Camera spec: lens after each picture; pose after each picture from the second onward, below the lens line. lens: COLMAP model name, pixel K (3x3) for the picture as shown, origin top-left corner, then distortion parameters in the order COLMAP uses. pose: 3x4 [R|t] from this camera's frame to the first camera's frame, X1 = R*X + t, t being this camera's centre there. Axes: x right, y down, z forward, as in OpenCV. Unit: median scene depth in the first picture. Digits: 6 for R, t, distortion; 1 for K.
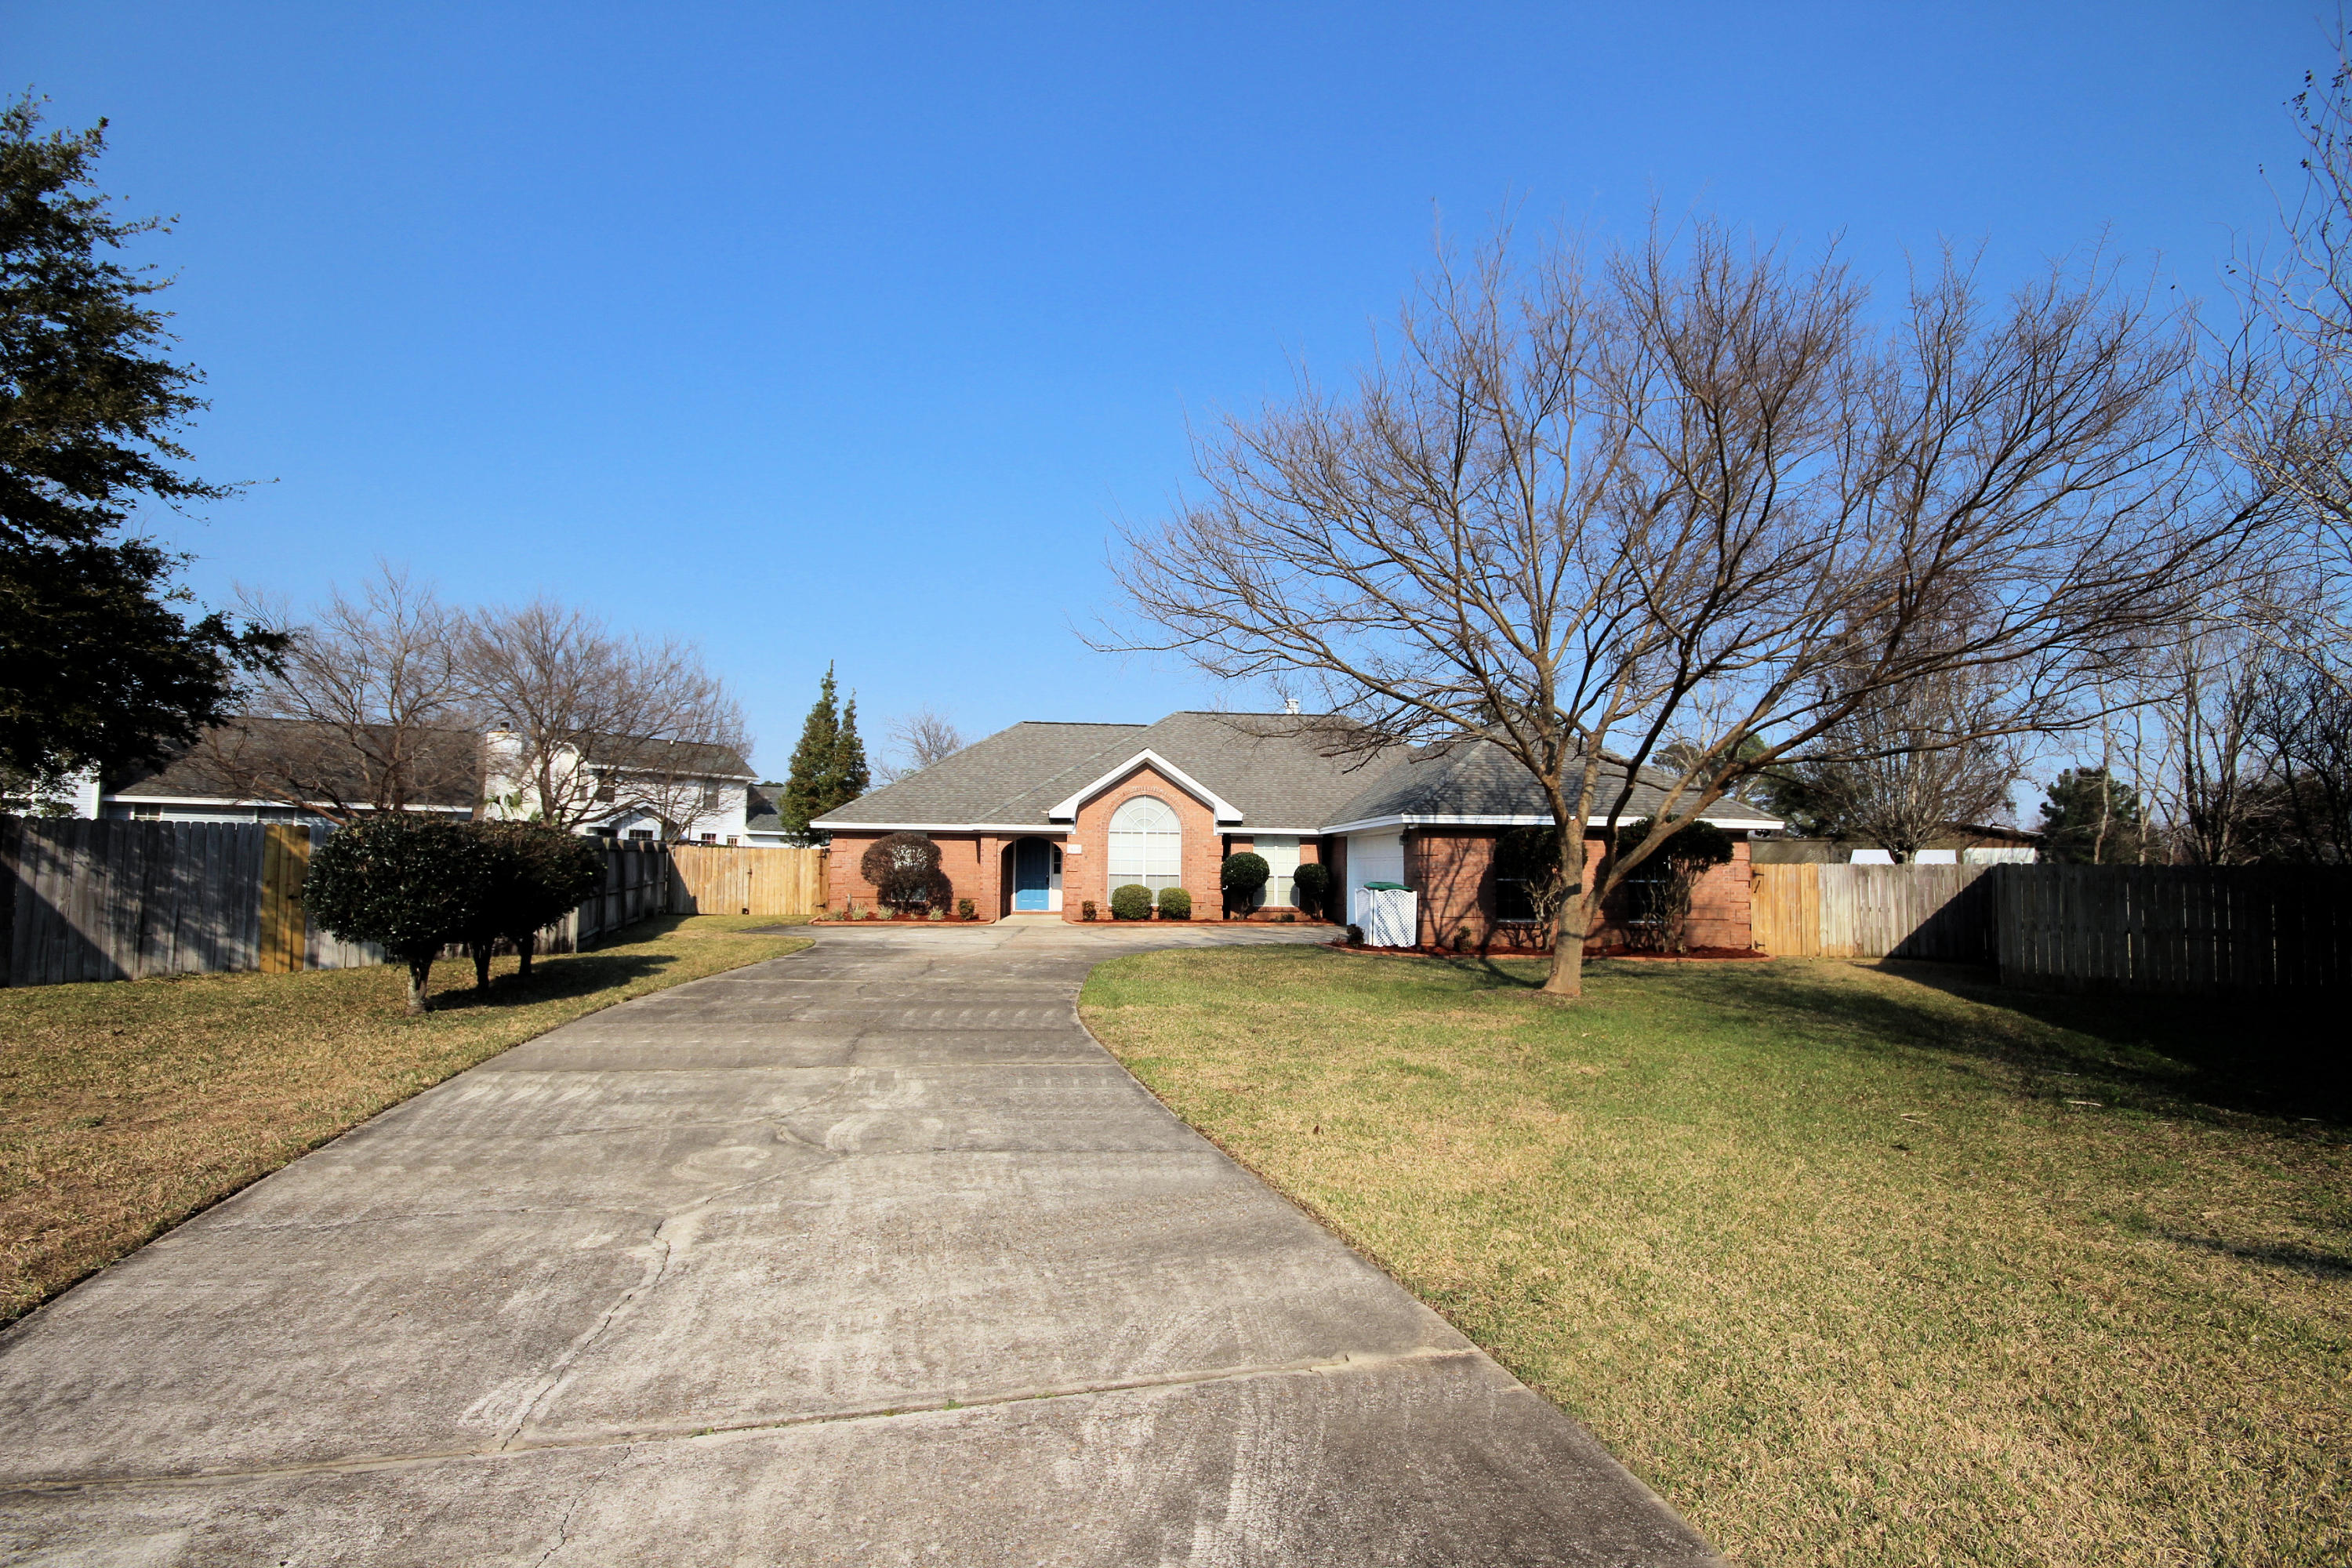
lens RADIAL K [[1085.6, 0, 1172.3], [0, 1085.6, 800.7], [0, 0, 1]] dist [-0.002139, 0.002803]
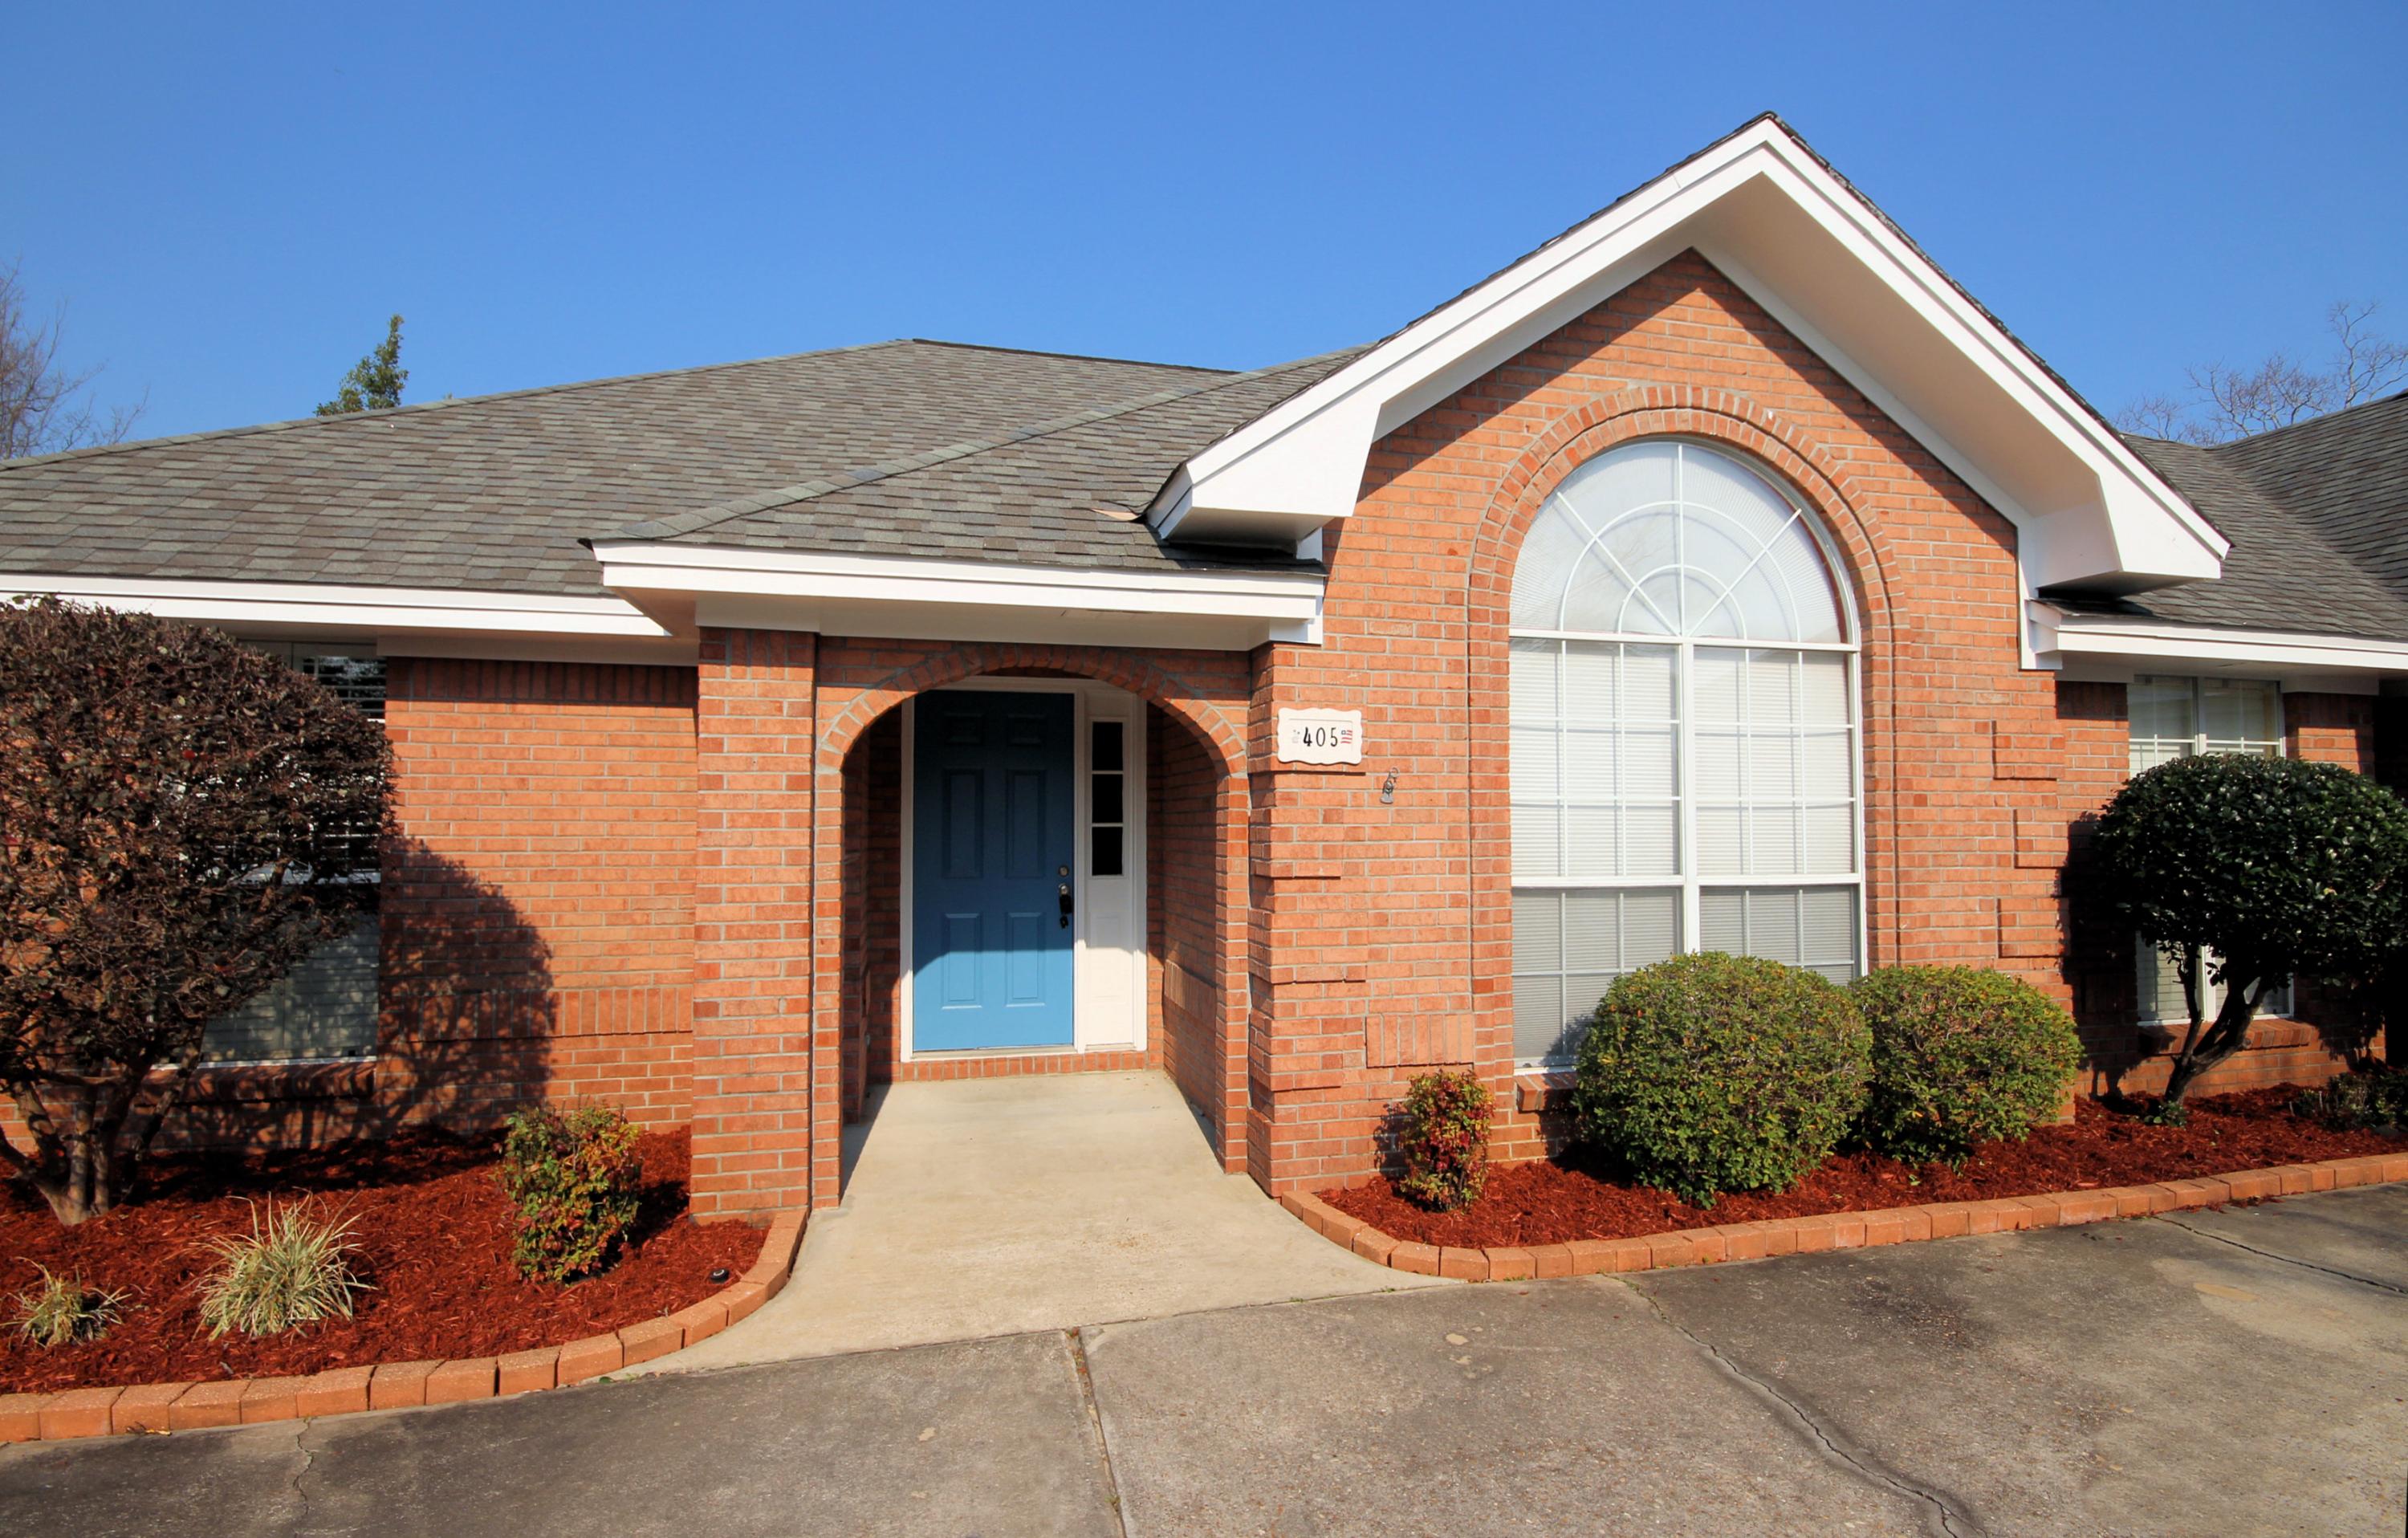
lens RADIAL K [[1113.4, 0, 1195.5], [0, 1113.4, 785.8], [0, 0, 1]] dist [-0.017043, -0.000144]
pose [[0.987658, -0.006020, 0.156510, -0.208638], [0.001962, 0.999658, 0.026072, 0.073729], [-0.156613, -0.025443, 0.987332, 1.315527]]
